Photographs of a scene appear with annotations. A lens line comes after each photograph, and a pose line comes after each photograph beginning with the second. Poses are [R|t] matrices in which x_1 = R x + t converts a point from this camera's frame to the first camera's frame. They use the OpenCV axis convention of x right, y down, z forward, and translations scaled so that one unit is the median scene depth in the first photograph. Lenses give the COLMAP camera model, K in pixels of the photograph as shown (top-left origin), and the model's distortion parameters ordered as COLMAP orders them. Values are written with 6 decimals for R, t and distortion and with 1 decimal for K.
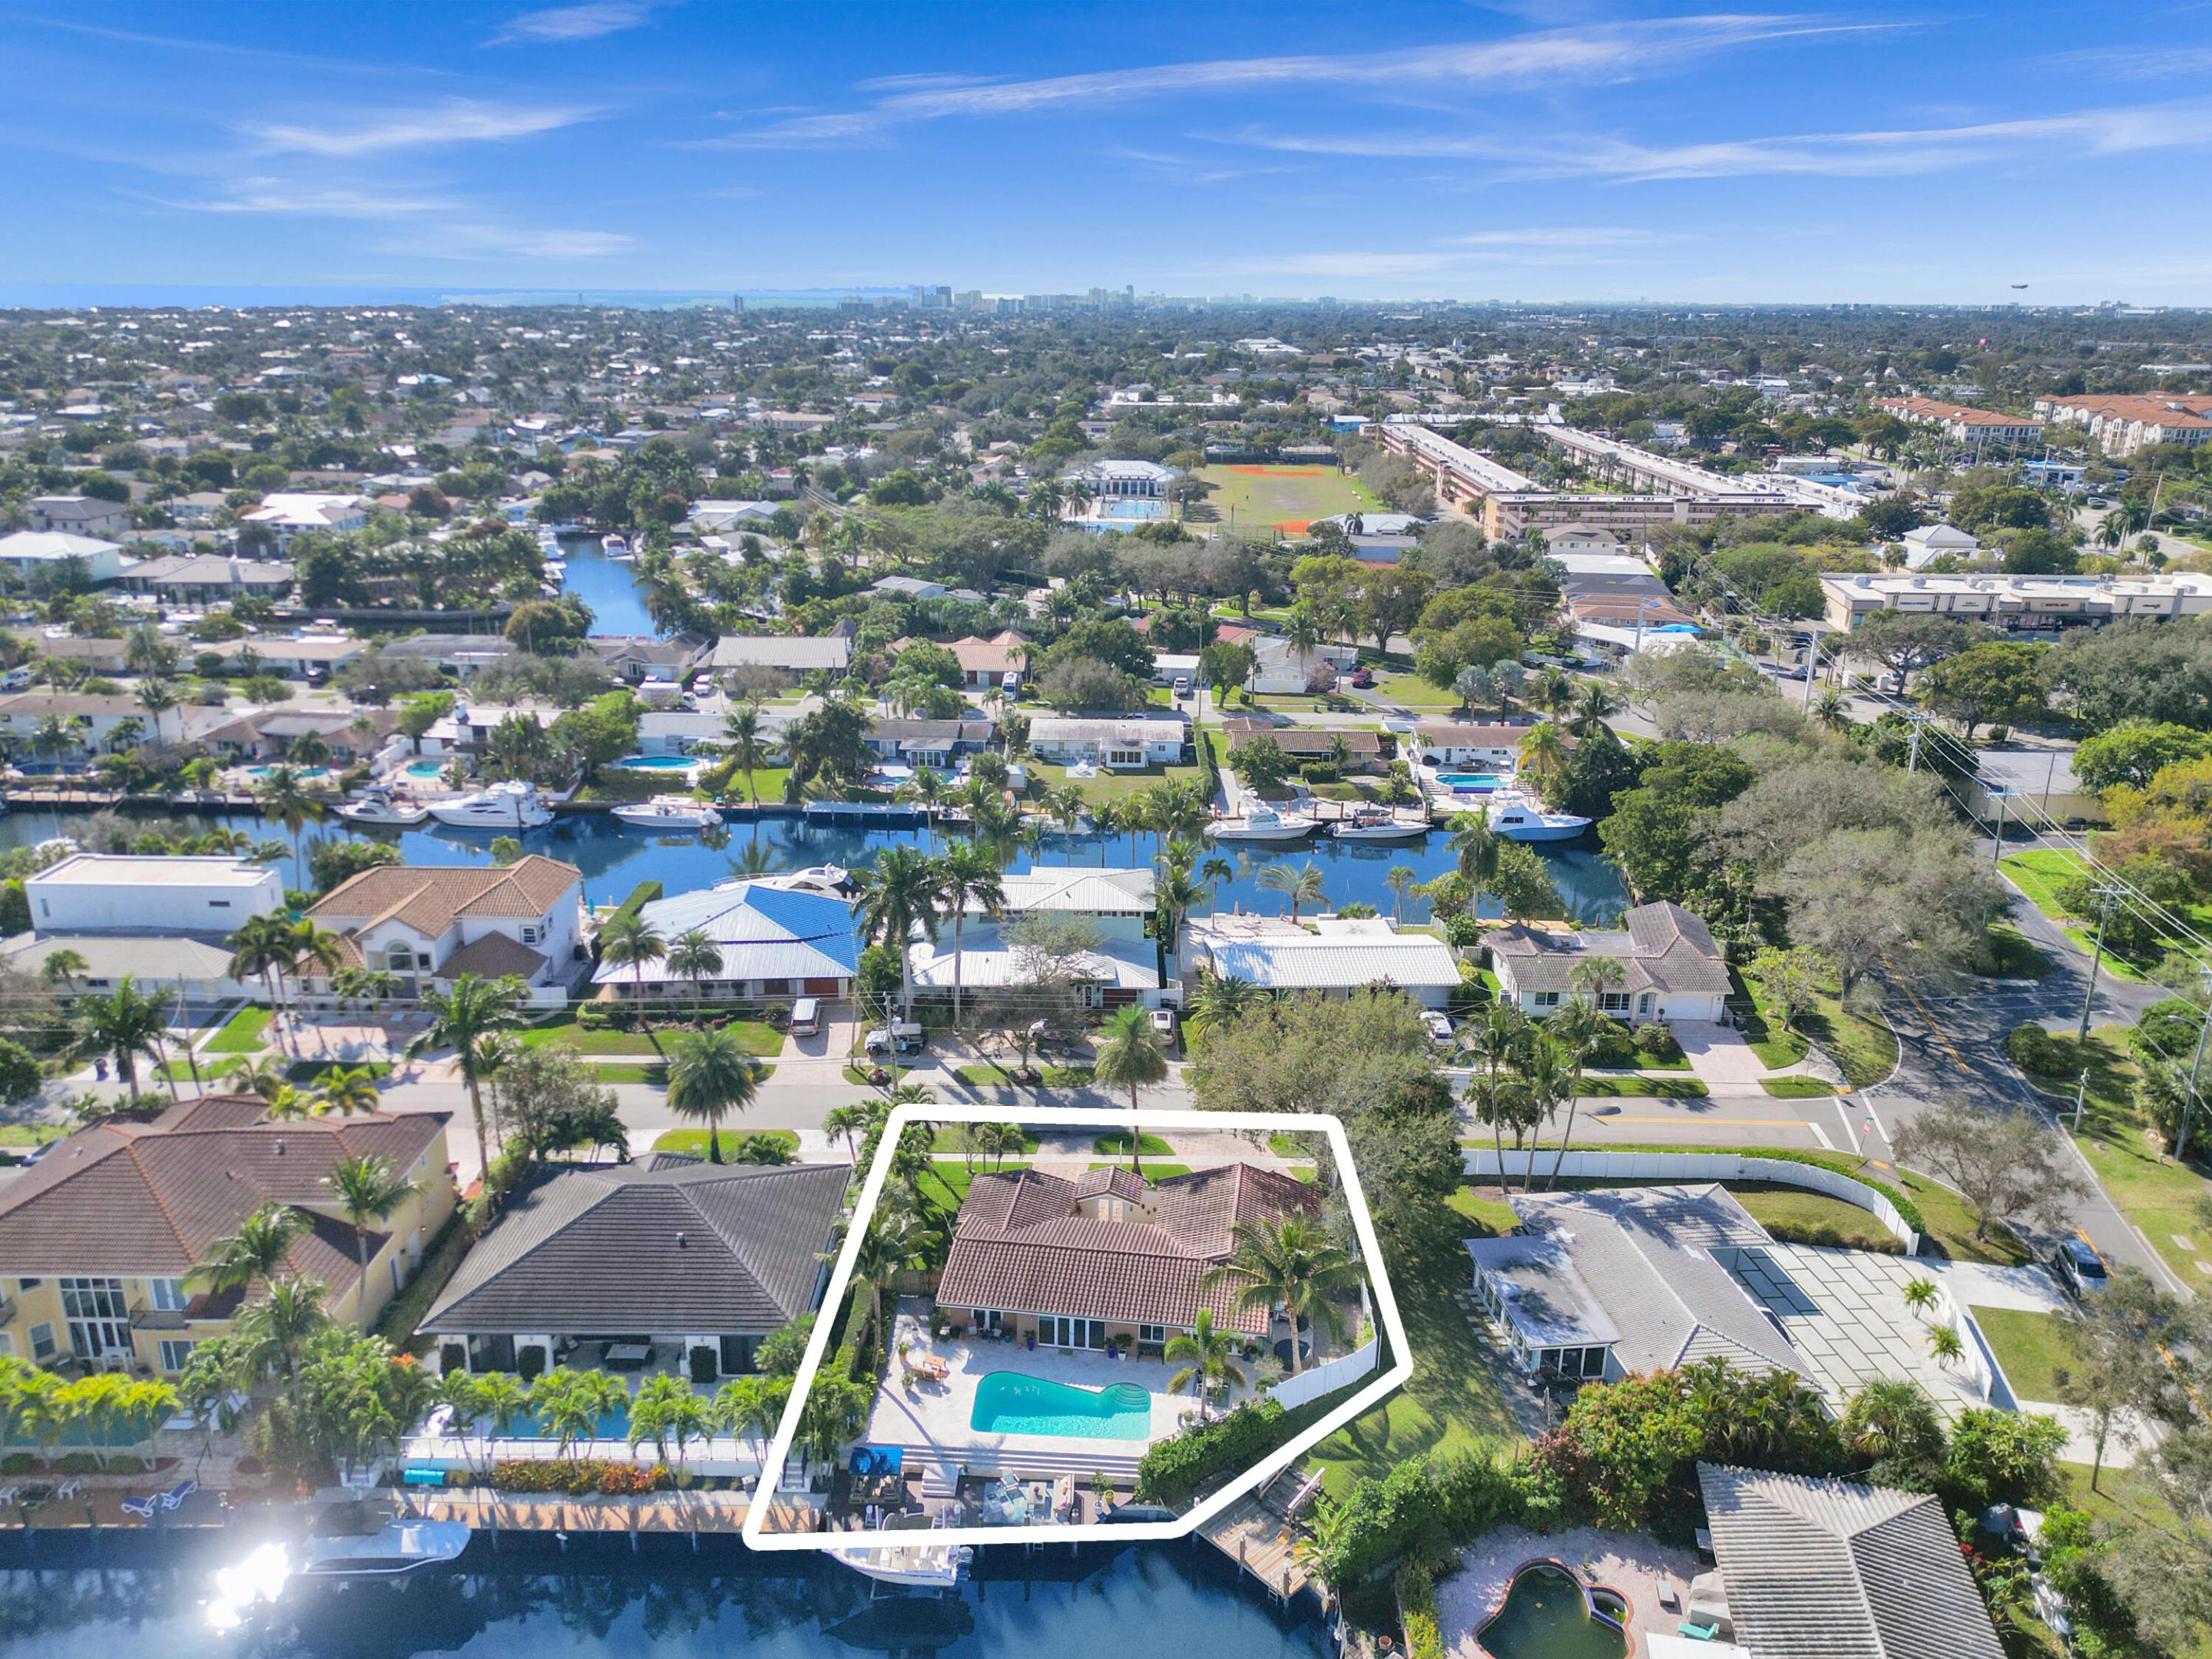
lens RADIAL K [[1561.6, 0, 1106.0], [0, 1561.6, 829.5], [0, 0, 1]] dist [-0.007051, -0.004636]
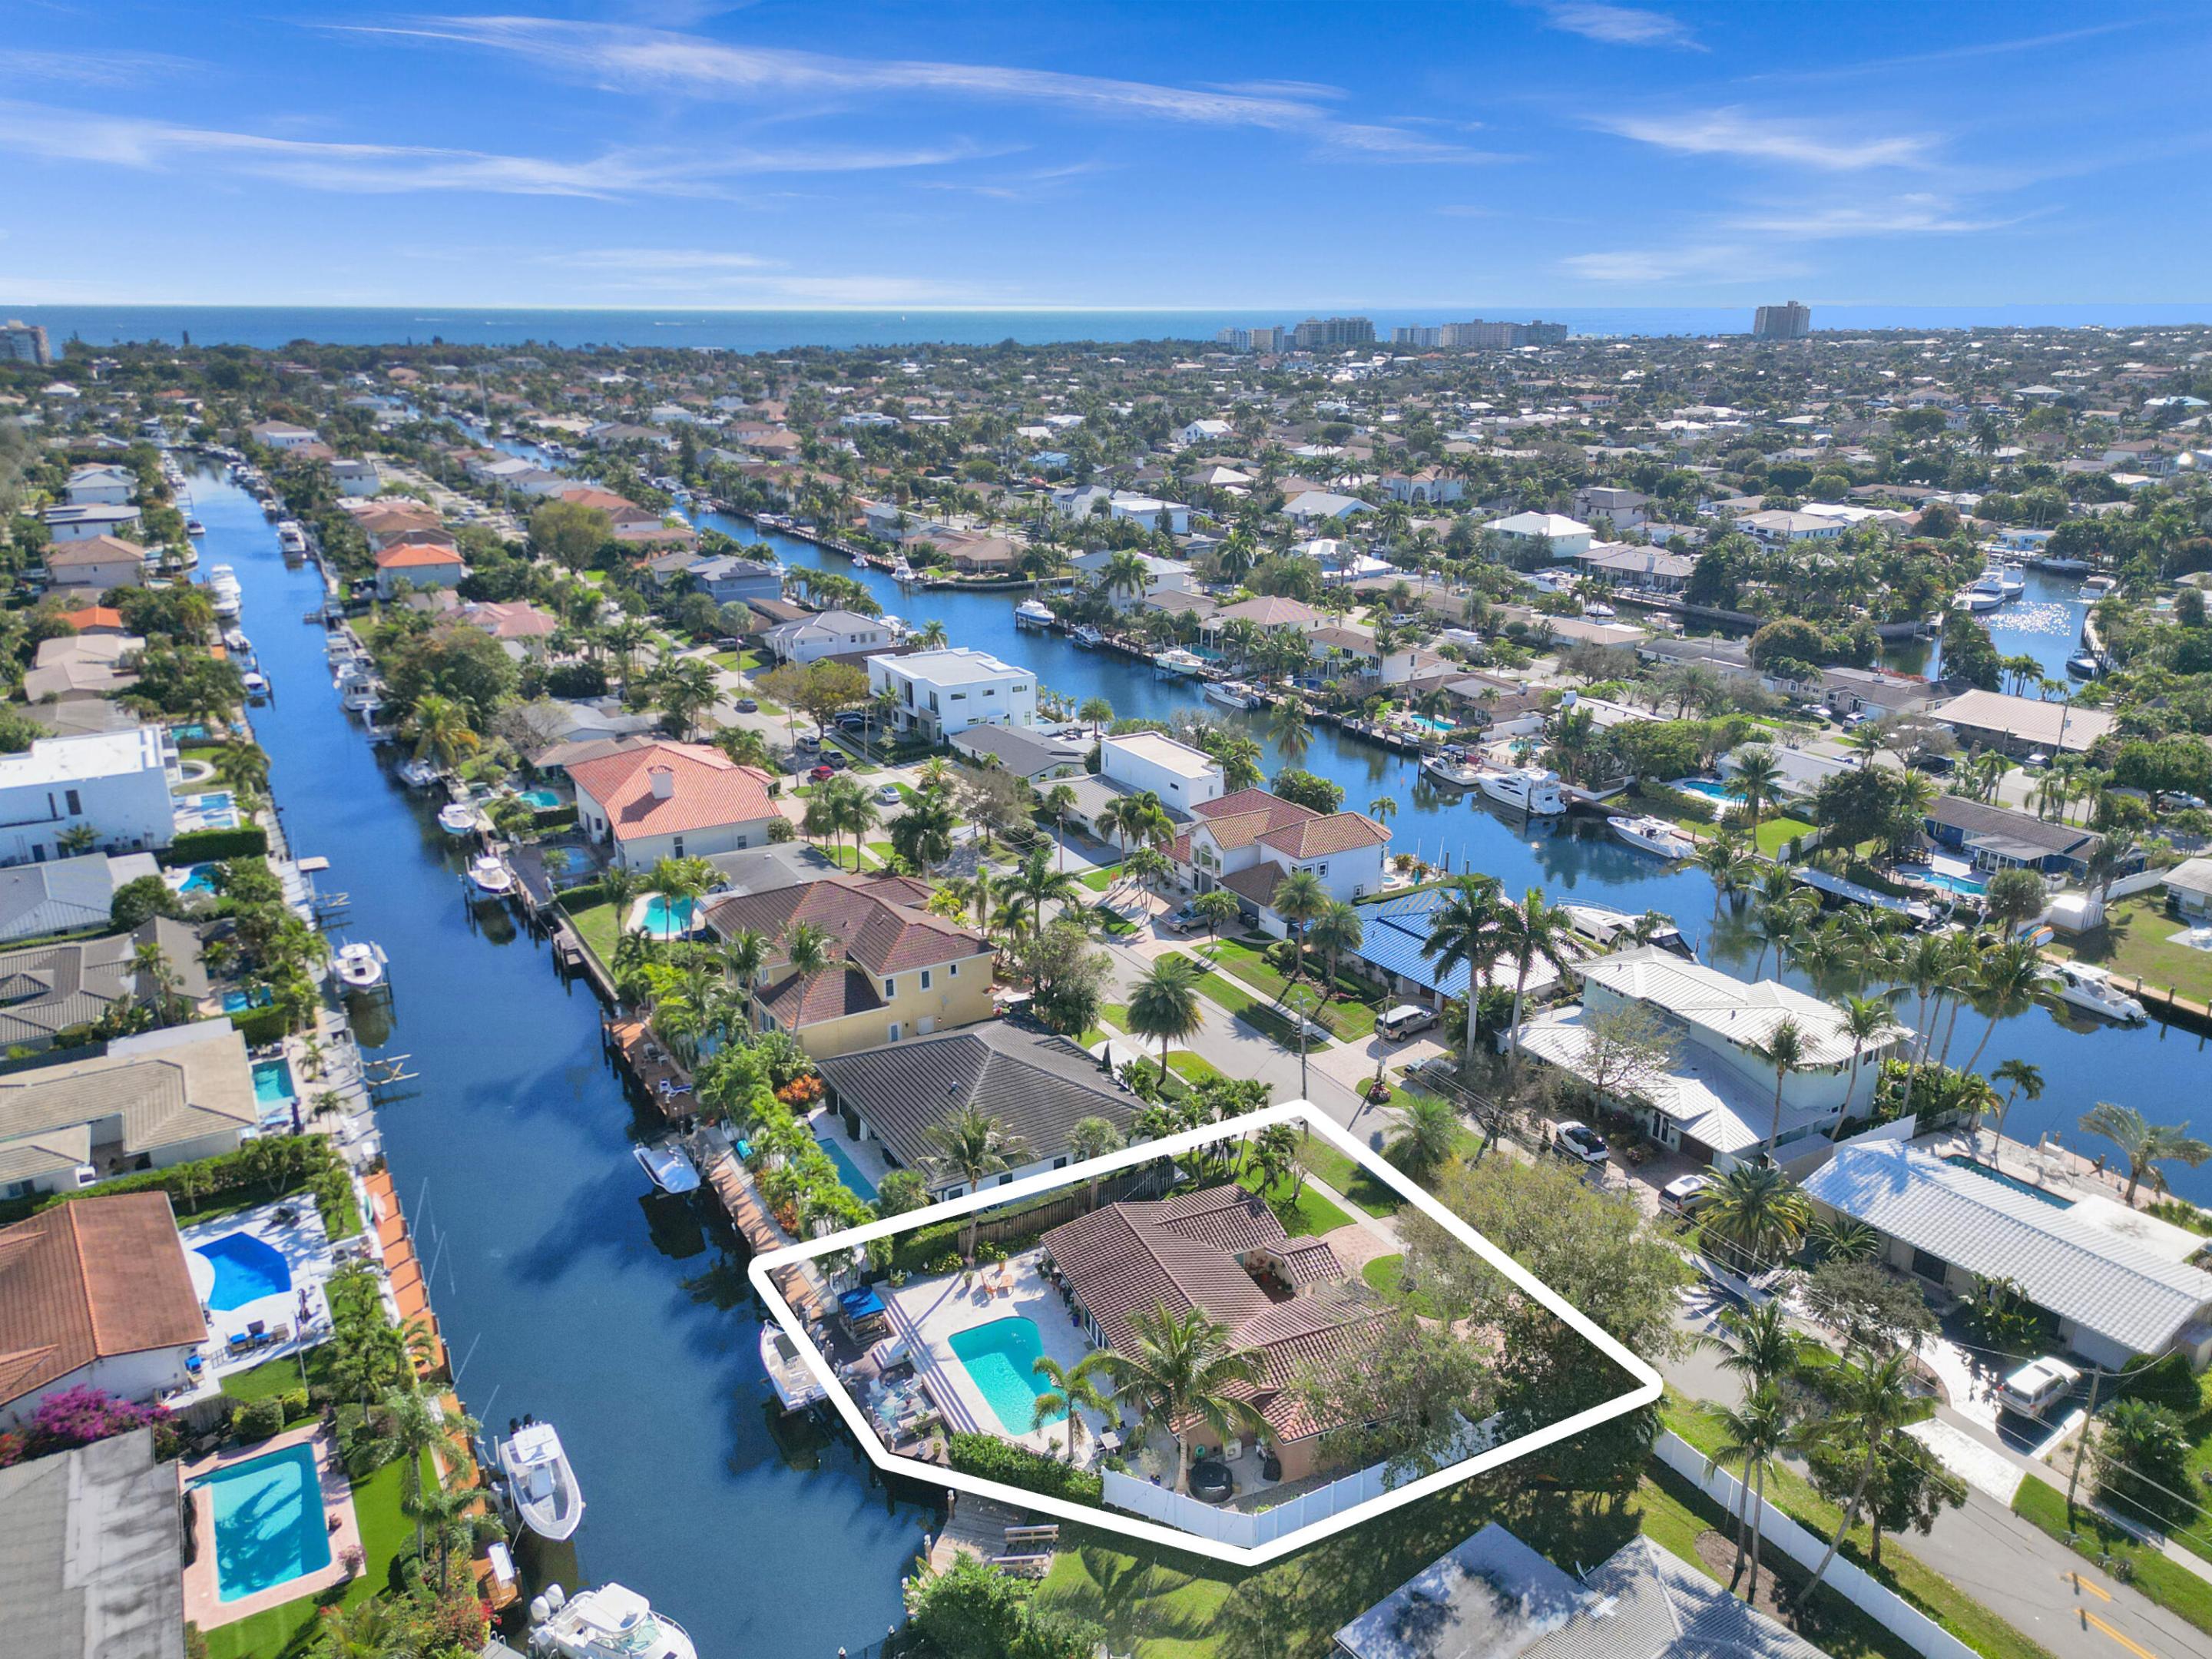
lens RADIAL K [[1561.6, 0, 1106.0], [0, 1561.6, 829.5], [0, 0, 1]] dist [-0.007051, -0.004636]
pose [[0.489088, 0.247018, -0.836526, 0.503190], [-0.258456, 0.957032, 0.131492, -0.075525], [0.833063, 0.151894, 0.531916, 0.303974]]
